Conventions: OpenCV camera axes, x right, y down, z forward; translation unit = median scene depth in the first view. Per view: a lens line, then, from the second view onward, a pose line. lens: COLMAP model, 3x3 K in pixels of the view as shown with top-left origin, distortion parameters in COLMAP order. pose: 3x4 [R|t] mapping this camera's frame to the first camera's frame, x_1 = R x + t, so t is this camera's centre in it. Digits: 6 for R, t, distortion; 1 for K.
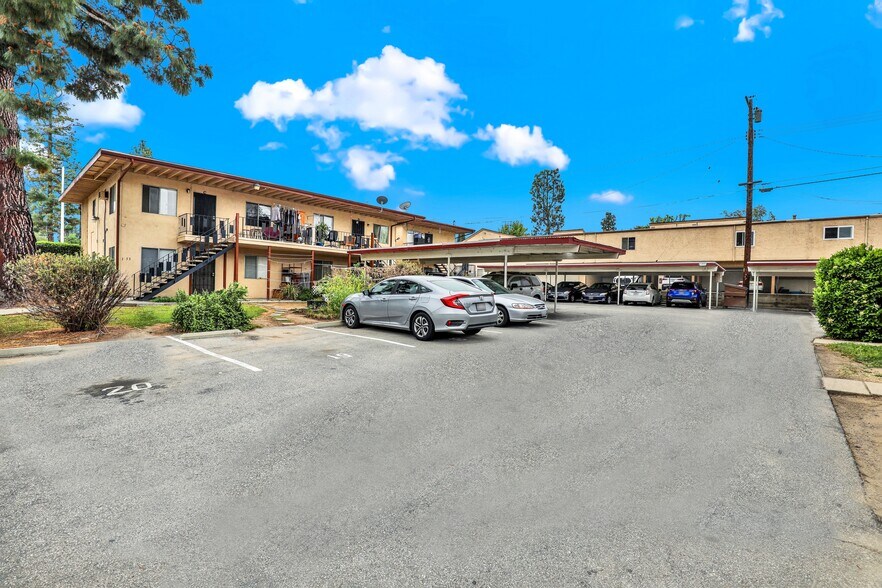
lens RADIAL K [[404.0, 0, 439.0], [0, 404.0, 294.3], [0, 0, 1]] dist [-0.026880, 0.000461]
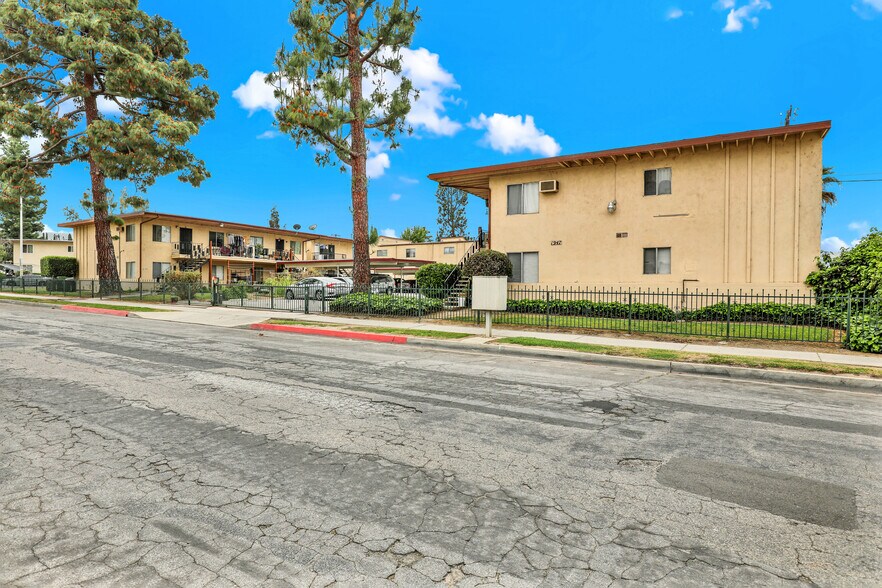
lens RADIAL K [[487.9, 0, 437.7], [0, 487.9, 295.5], [0, 0, 1]] dist [-0.013727, 0.000623]
pose [[0.986867, -0.019876, 0.160305, 0.091255], [0.020523, 0.999787, -0.002379, 0.042776], [-0.160223, 0.005637, 0.987065, -0.988538]]
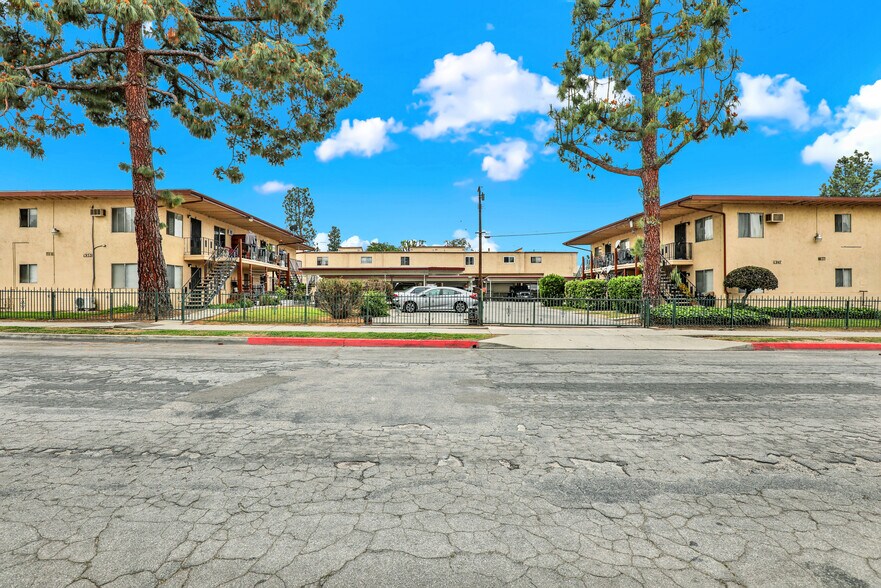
lens RADIAL K [[403.6, 0, 438.5], [0, 403.6, 294.3], [0, 0, 1]] dist [-0.026880, 0.000461]
pose [[0.744364, -0.027966, 0.667188, -0.751197], [0.035551, 0.999365, 0.002225, -0.004493], [-0.666827, 0.022063, 0.744886, -0.318788]]
